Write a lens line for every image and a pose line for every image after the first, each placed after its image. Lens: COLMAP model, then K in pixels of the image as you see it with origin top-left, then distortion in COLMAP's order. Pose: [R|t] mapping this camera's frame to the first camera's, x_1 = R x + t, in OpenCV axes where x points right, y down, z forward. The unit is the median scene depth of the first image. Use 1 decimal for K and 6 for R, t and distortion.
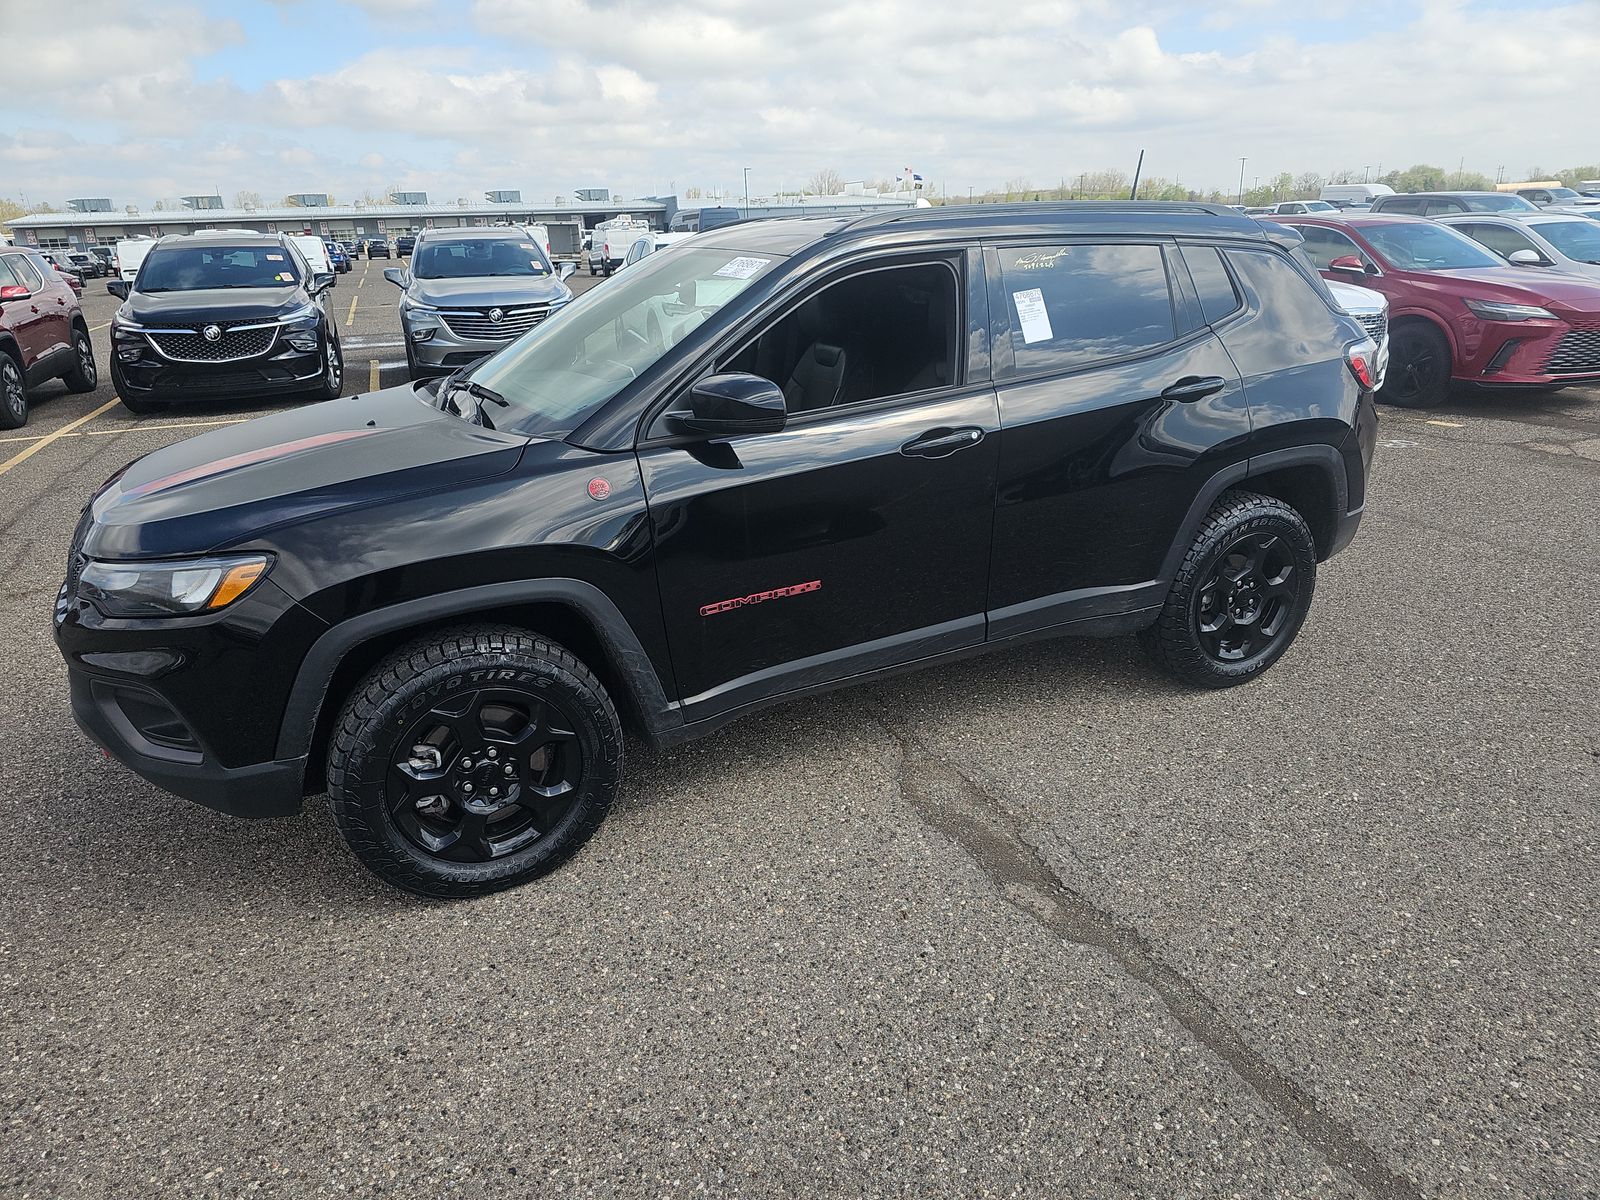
lens RADIAL K [[1070.9, 0, 800.0], [0, 1070.9, 600.0], [0, 0, 1]] dist [0.023486, -0.023943]
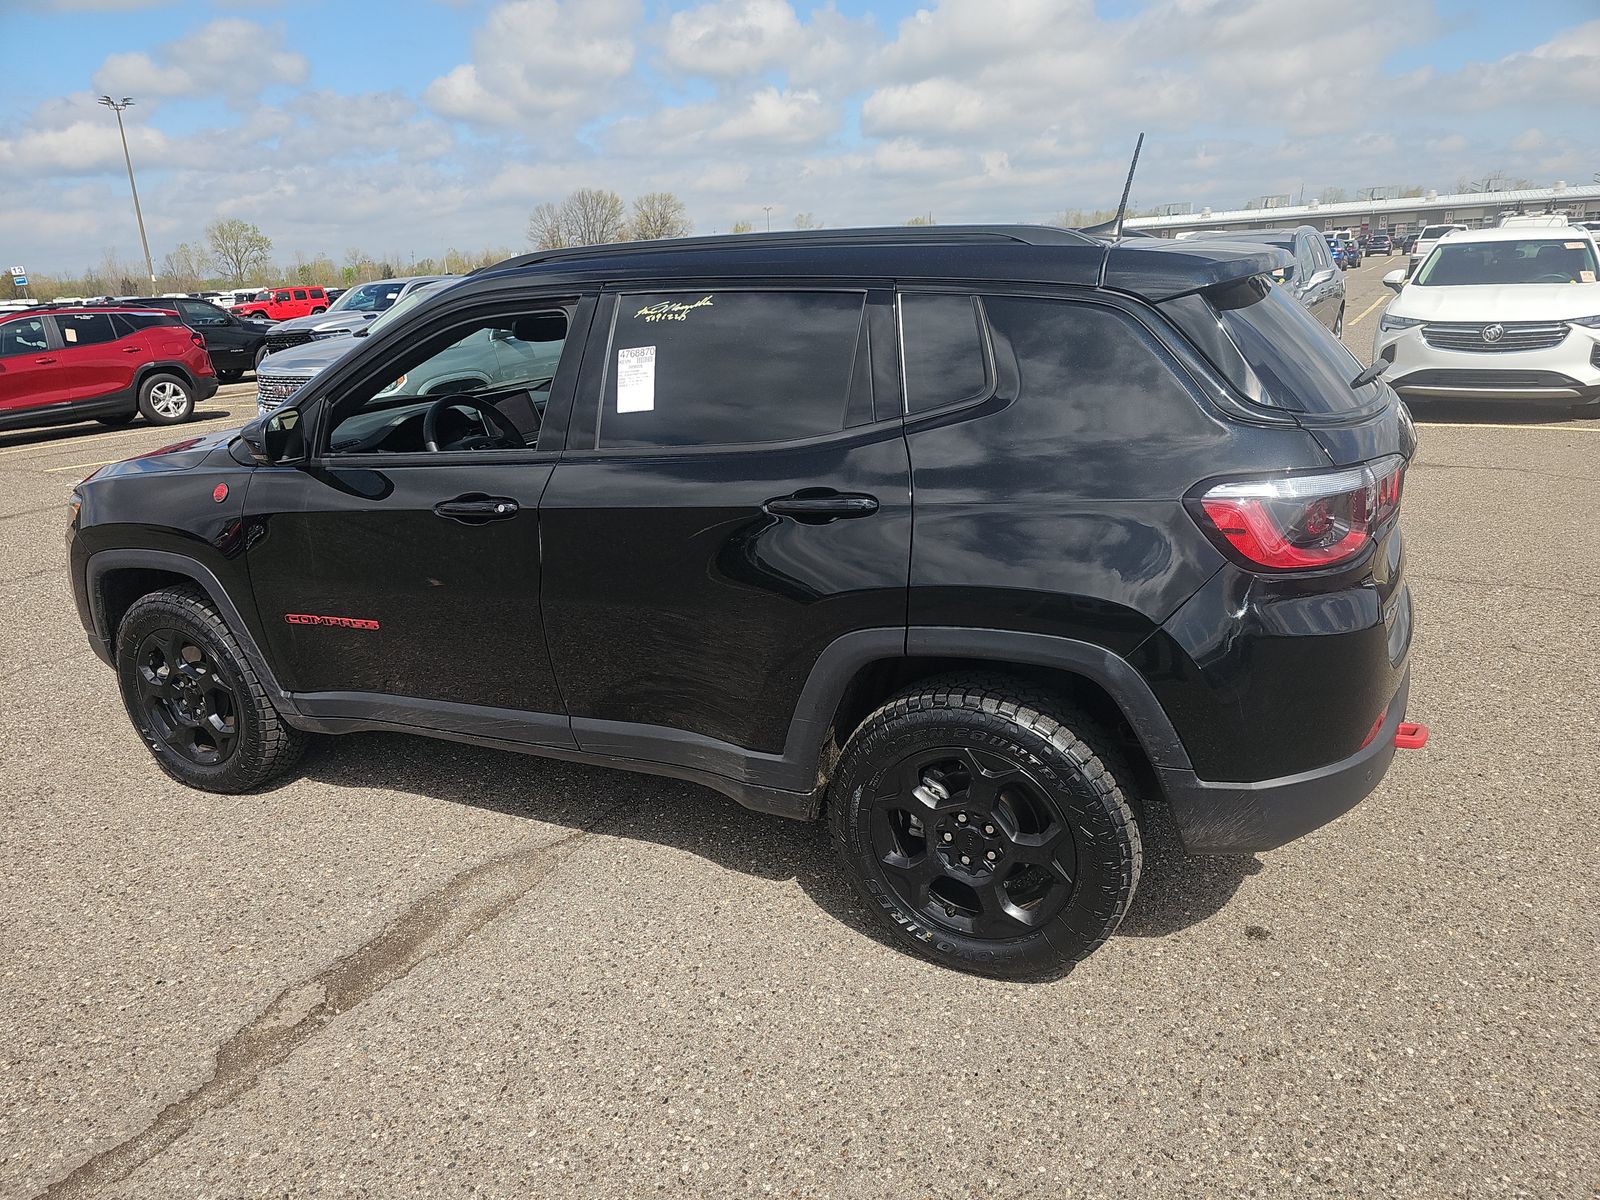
lens RADIAL K [[1070.9, 0, 800.0], [0, 1070.9, 600.0], [0, 0, 1]] dist [0.023486, -0.023943]
pose [[0.626561, 0.233928, -0.743438, 1.036259], [-0.237348, 0.965855, 0.103879, -0.242171], [0.742353, 0.111367, 0.660689, 0.642860]]
